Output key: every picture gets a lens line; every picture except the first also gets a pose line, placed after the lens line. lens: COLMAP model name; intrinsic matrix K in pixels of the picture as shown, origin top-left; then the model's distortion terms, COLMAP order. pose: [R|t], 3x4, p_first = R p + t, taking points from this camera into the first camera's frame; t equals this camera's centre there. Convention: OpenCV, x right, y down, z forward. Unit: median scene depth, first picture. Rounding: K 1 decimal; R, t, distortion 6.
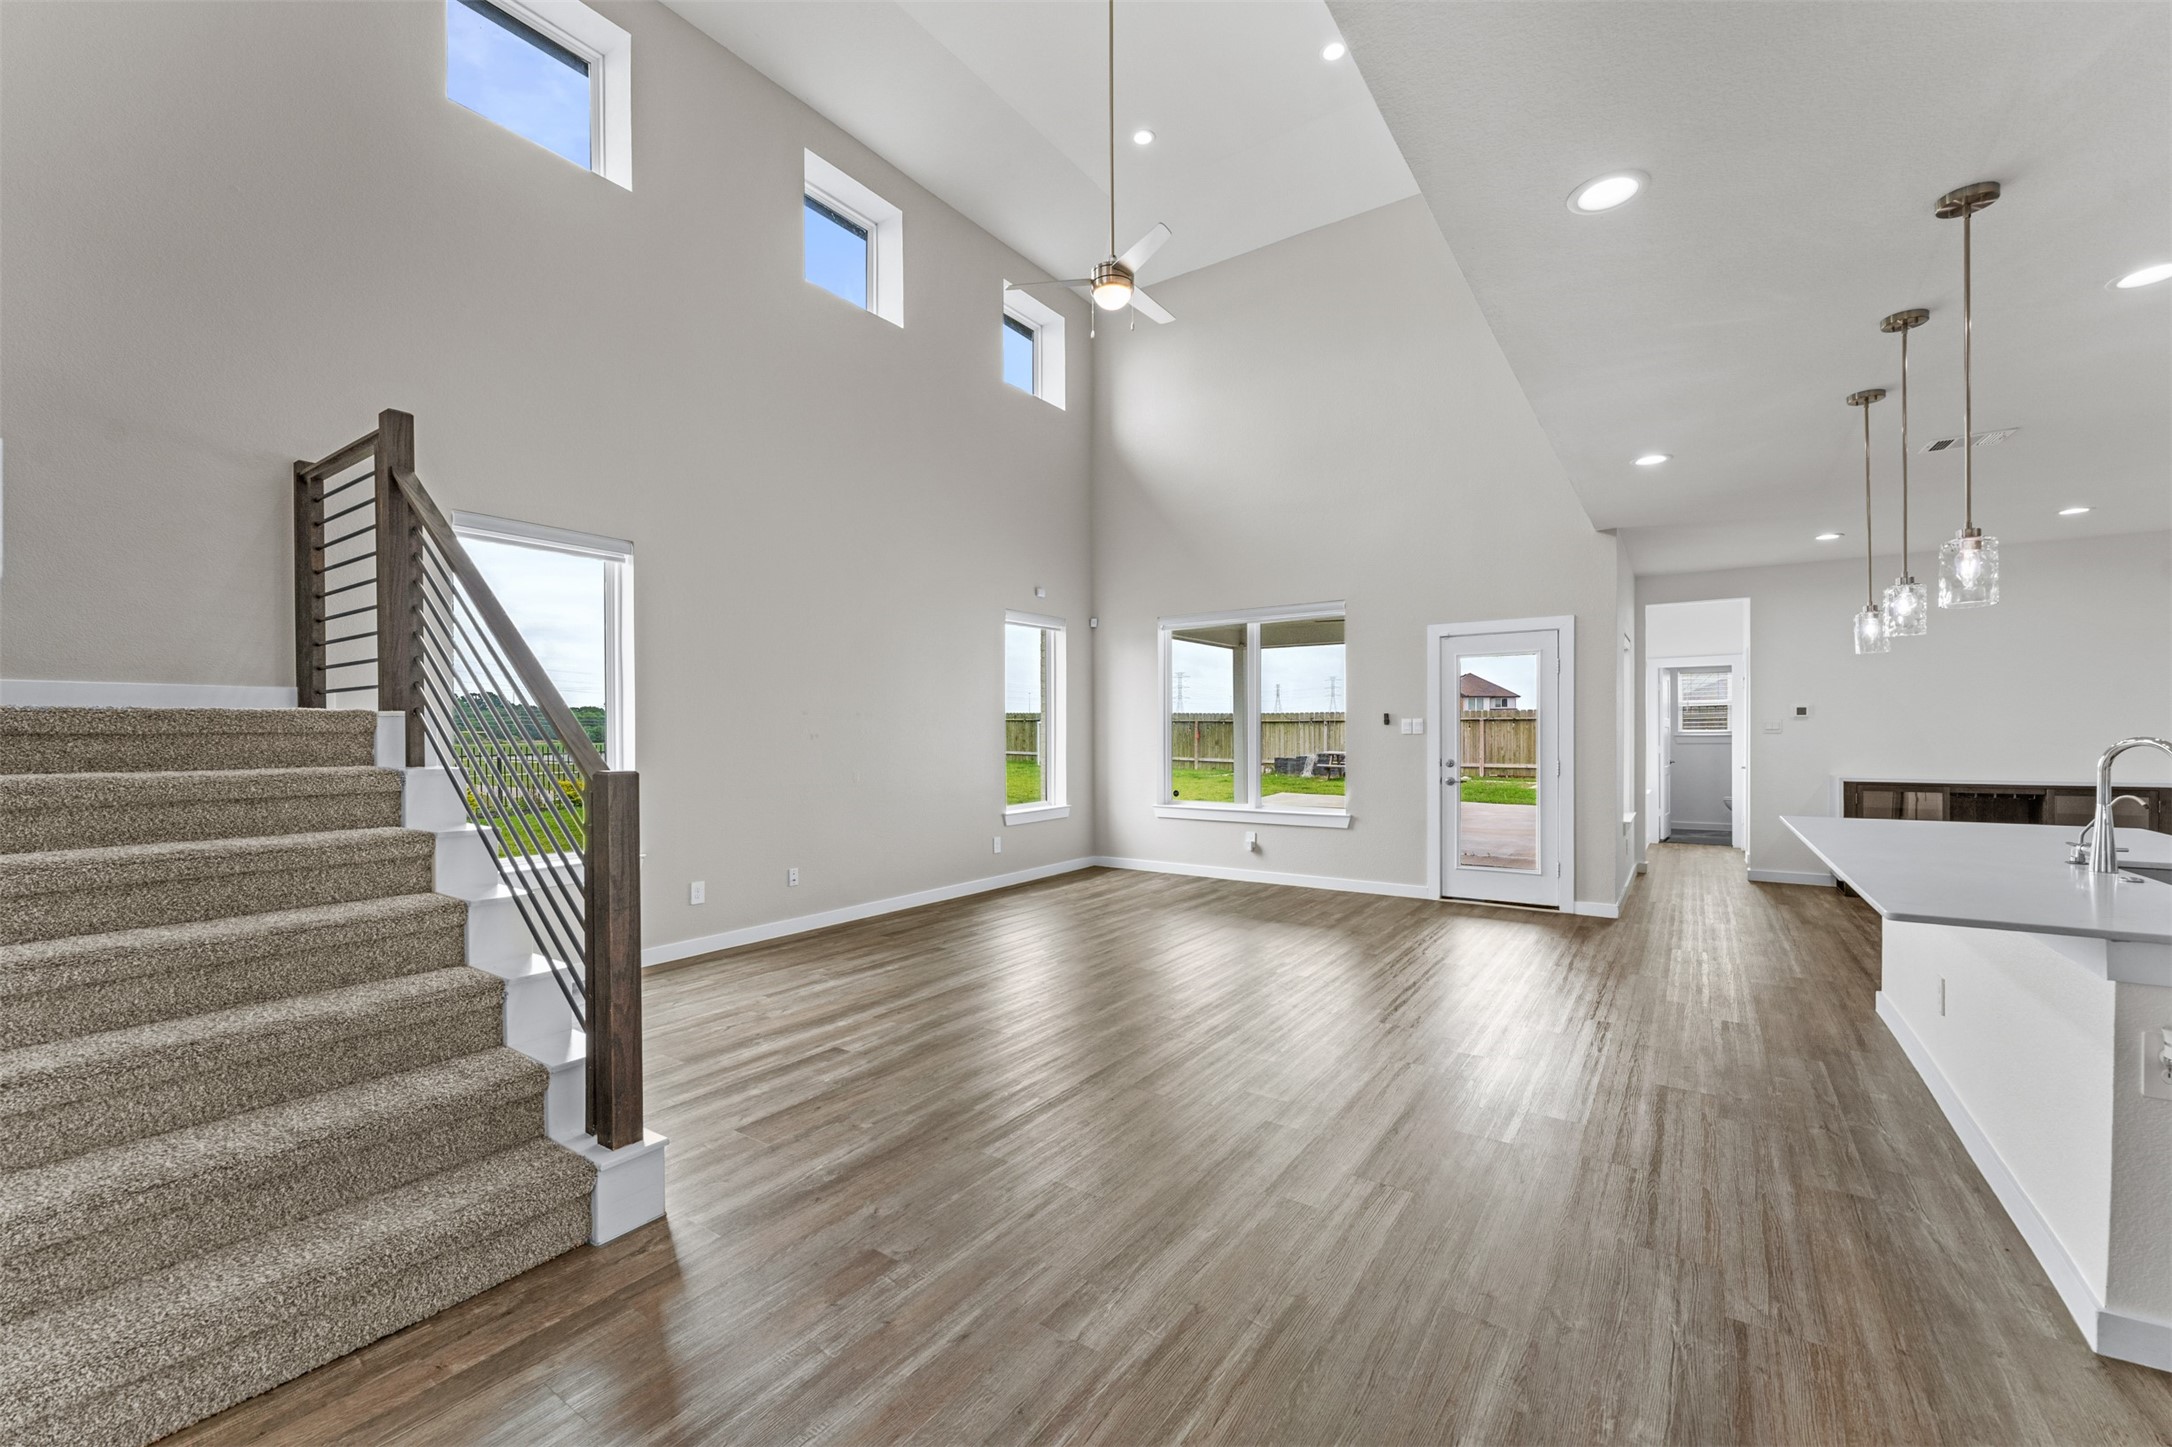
lens RADIAL K [[886.0, 0, 1089.0], [0, 886.0, 737.8], [0, 0, 1]] dist [-0.007710, 0.000091]
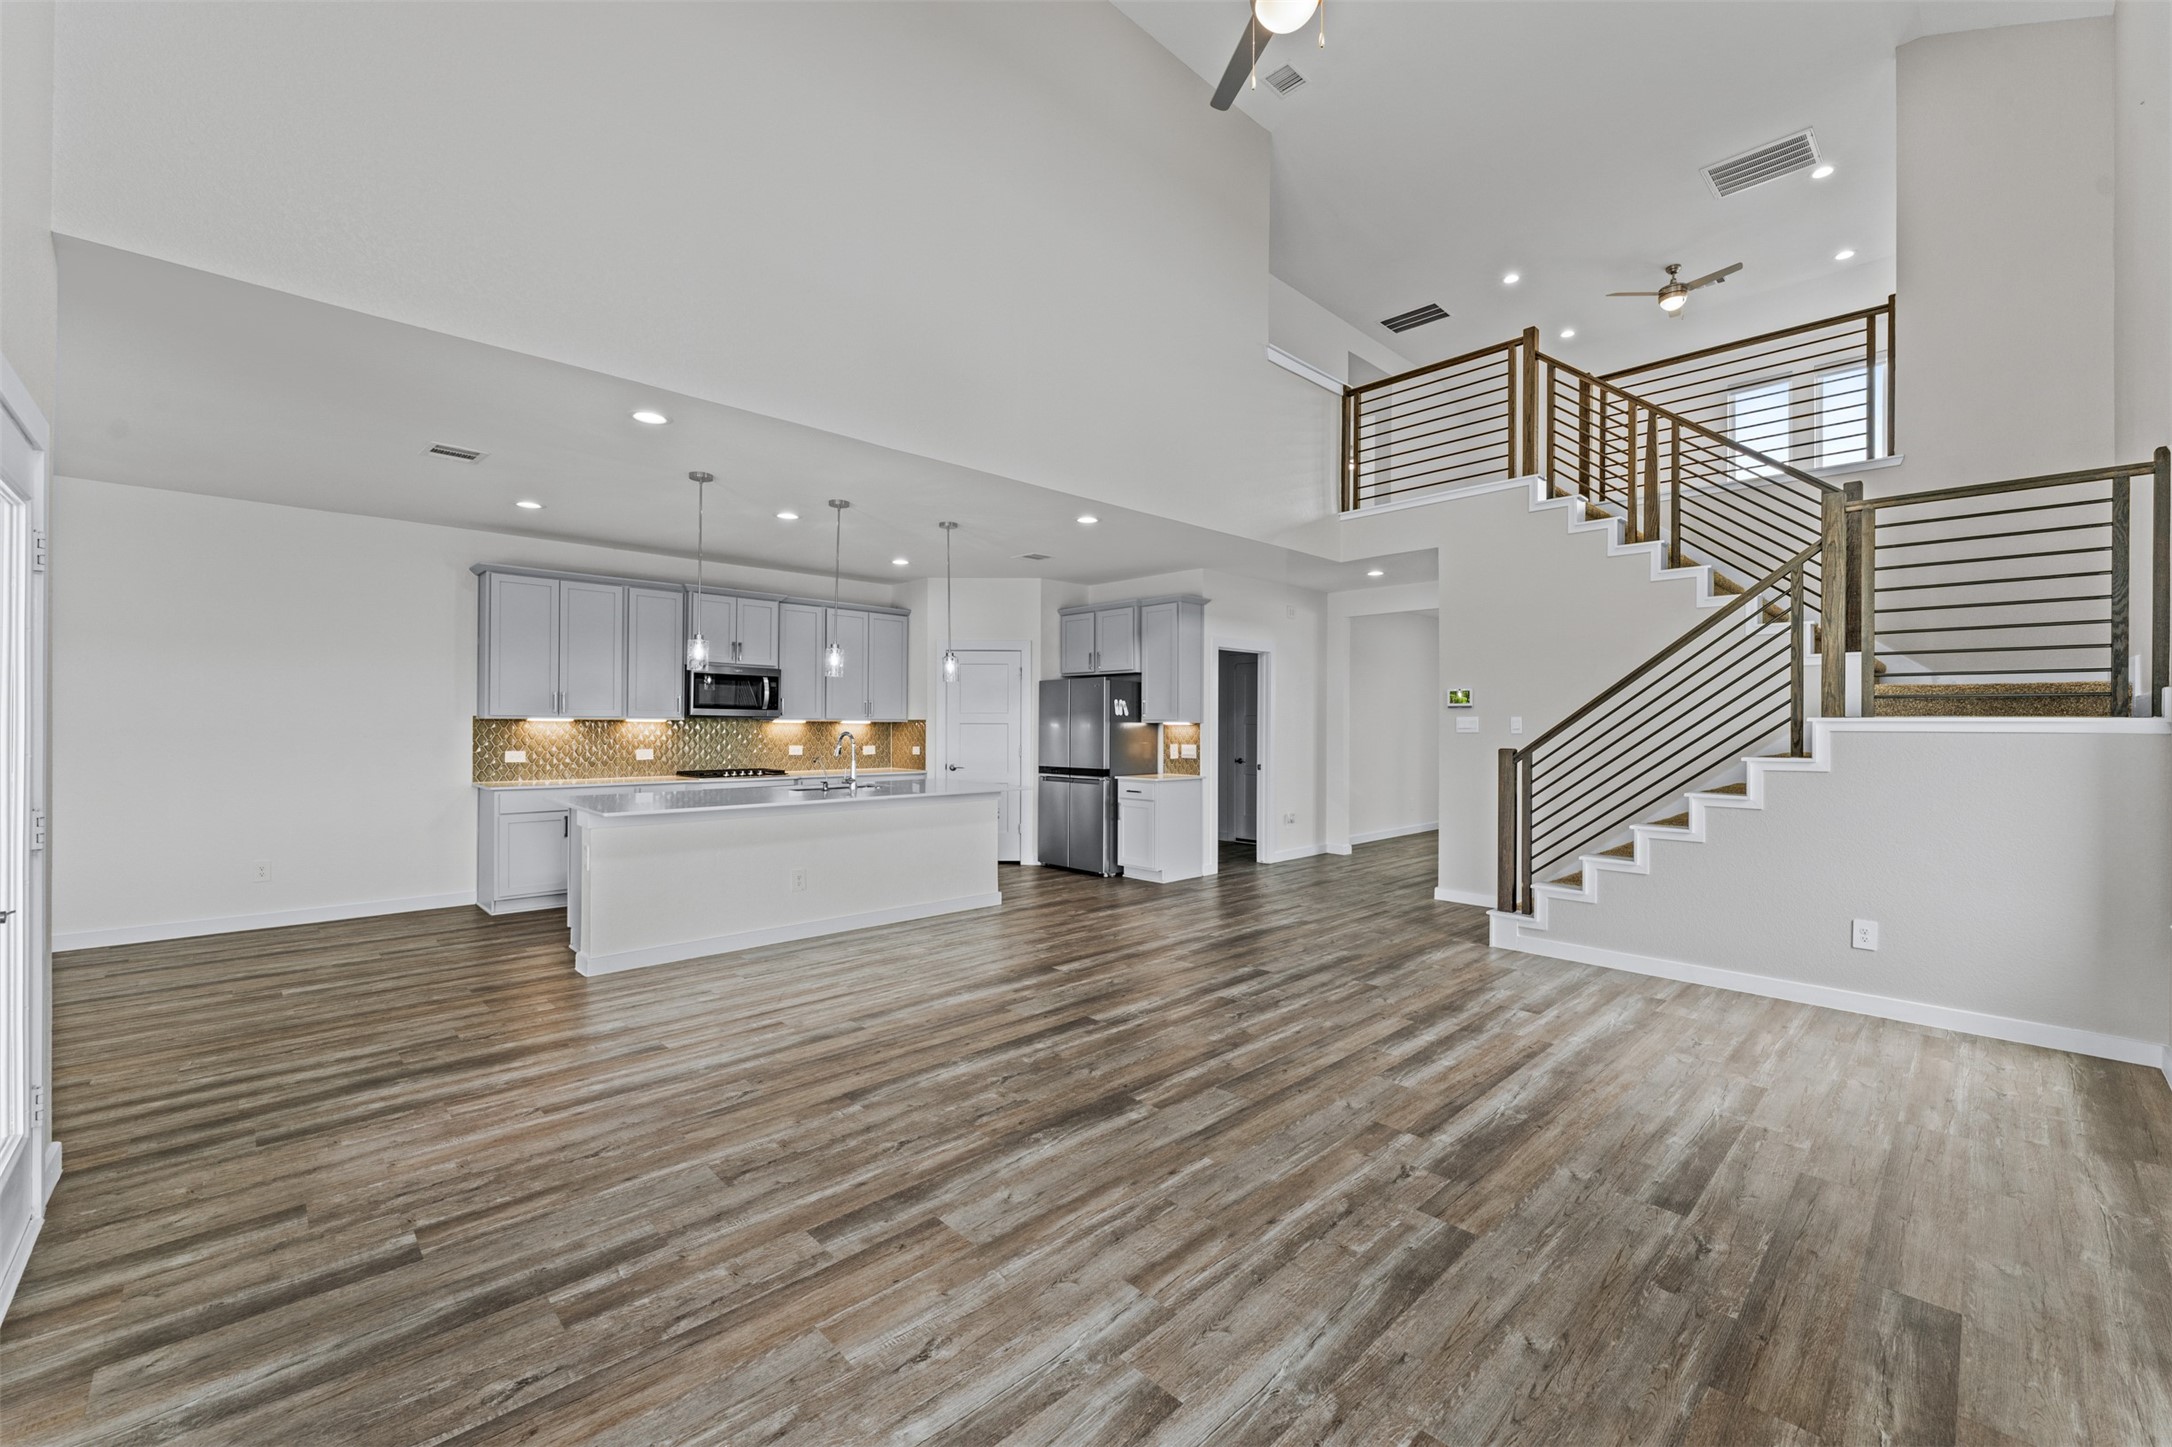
lens RADIAL K [[874.3, 0, 1086.0], [0, 874.3, 723.5], [0, 0, 1]] dist [-0.004060, 0.000095]
pose [[-0.980095, -0.001860, 0.198521, 0.033150], [-0.001712, 0.999998, 0.000914, -0.010882], [-0.198523, 0.000556, -0.980096, 1.284579]]
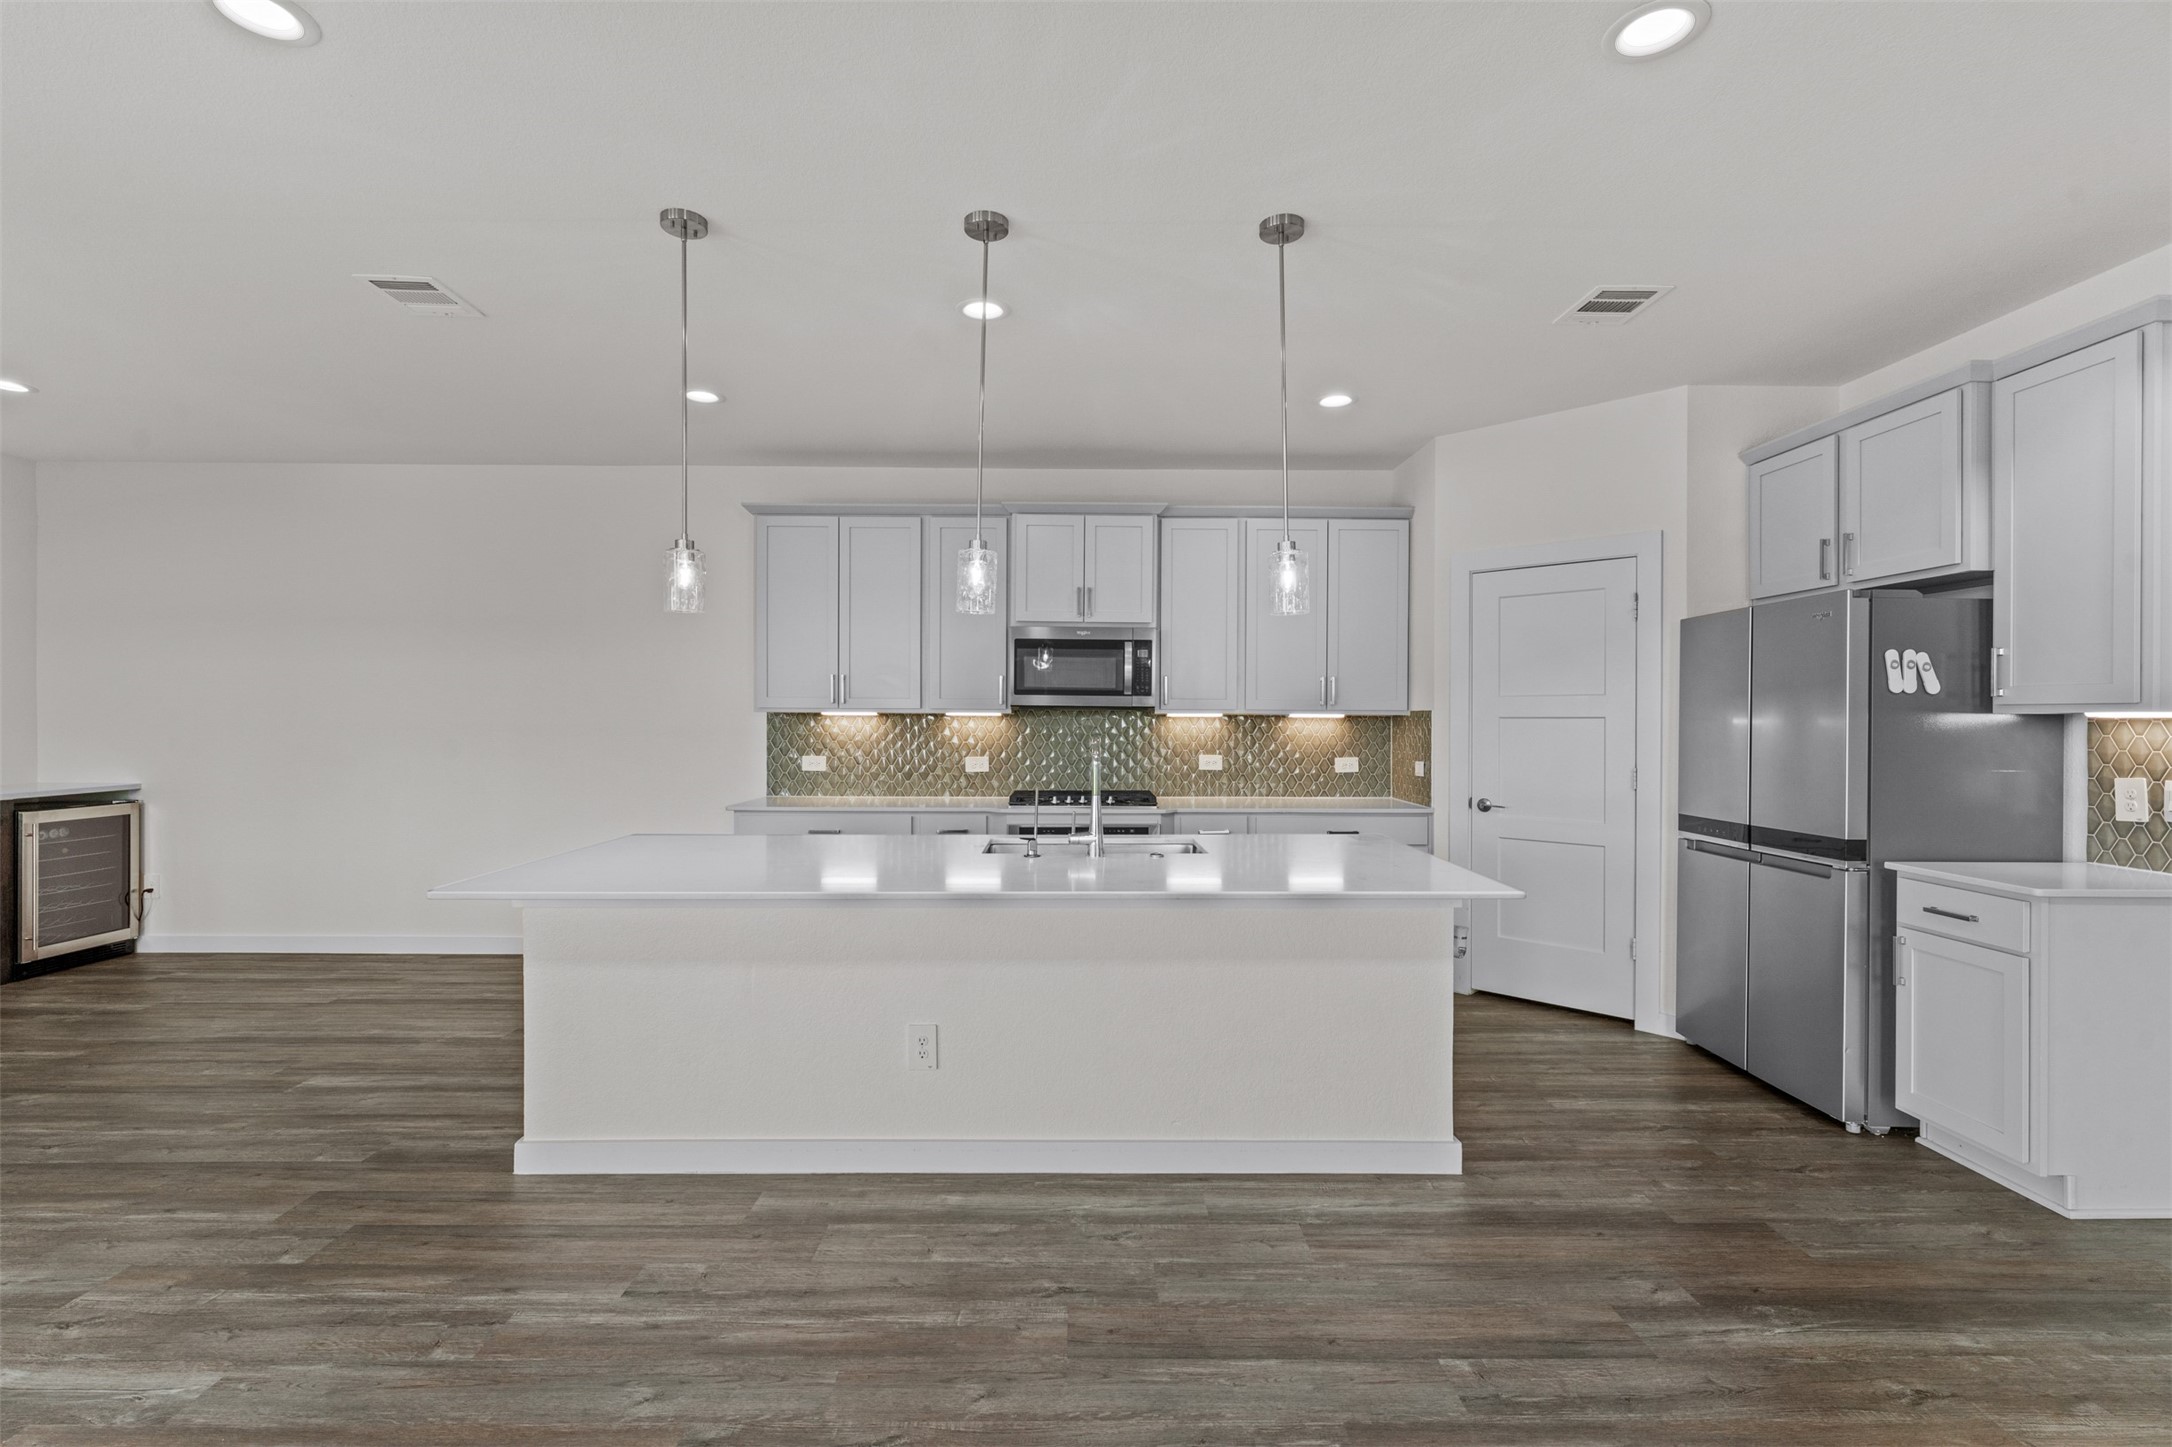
lens RADIAL K [[963.2, 0, 1086.0], [0, 963.2, 723.5], [0, 0, 1]] dist [0.002495, -0.000037]
pose [[-0.572558, -0.003360, 0.819858, 0.067445], [0.000953, 0.999988, 0.004764, -0.008480], [-0.819864, 0.003509, -0.572548, 0.696482]]
